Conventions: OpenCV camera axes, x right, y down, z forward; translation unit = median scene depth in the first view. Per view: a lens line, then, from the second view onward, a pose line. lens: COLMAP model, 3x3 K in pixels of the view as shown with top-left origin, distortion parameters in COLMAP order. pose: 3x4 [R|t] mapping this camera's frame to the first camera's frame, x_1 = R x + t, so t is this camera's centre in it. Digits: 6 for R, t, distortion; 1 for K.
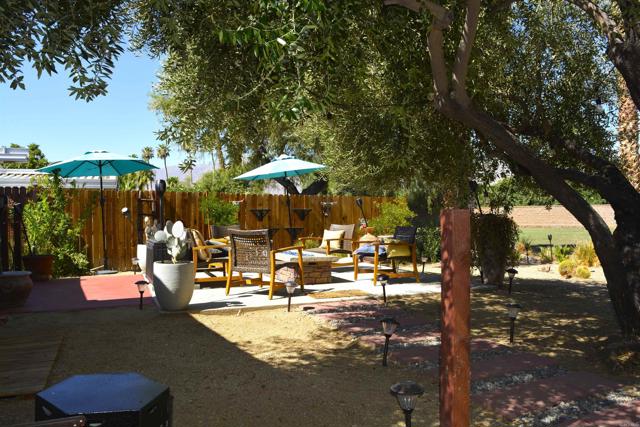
lens RADIAL K [[505.9, 0, 314.4], [0, 505.9, 211.8], [0, 0, 1]] dist [-0.094640, 0.022207]
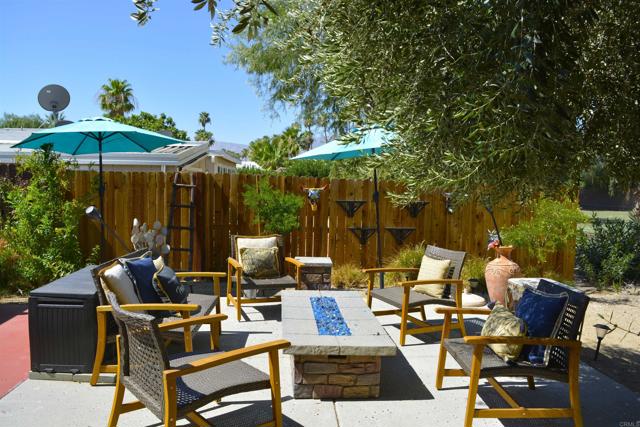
lens RADIAL K [[505.9, 0, 316.4], [0, 505.9, 212.3], [0, 0, 1]] dist [-0.094640, 0.022207]
pose [[0.949810, 0.049031, -0.308961, 0.142233], [-0.029301, 0.997243, 0.068181, -0.077310], [0.311452, -0.055706, 0.948628, 0.699018]]
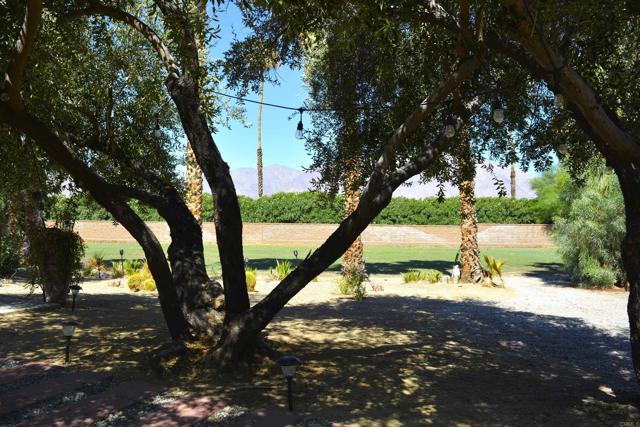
lens RADIAL K [[505.9, 0, 318.5], [0, 505.9, 212.3], [0, 0, 1]] dist [-0.094640, 0.022207]
pose [[0.689482, 0.044293, 0.722947, 0.022653], [-0.023798, 0.998975, -0.038508, -0.001969], [-0.723911, 0.009346, 0.689830, -0.012647]]
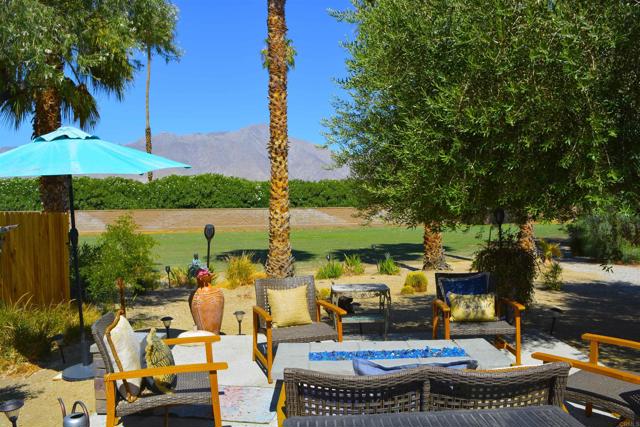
lens RADIAL K [[505.9, 0, 318.1], [0, 505.9, 213.9], [0, 0, 1]] dist [-0.094640, 0.022207]
pose [[0.388381, -0.005170, 0.921484, -0.695399], [0.003853, 0.999985, 0.003986, -0.071456], [-0.921491, 0.002003, 0.388395, 1.189464]]
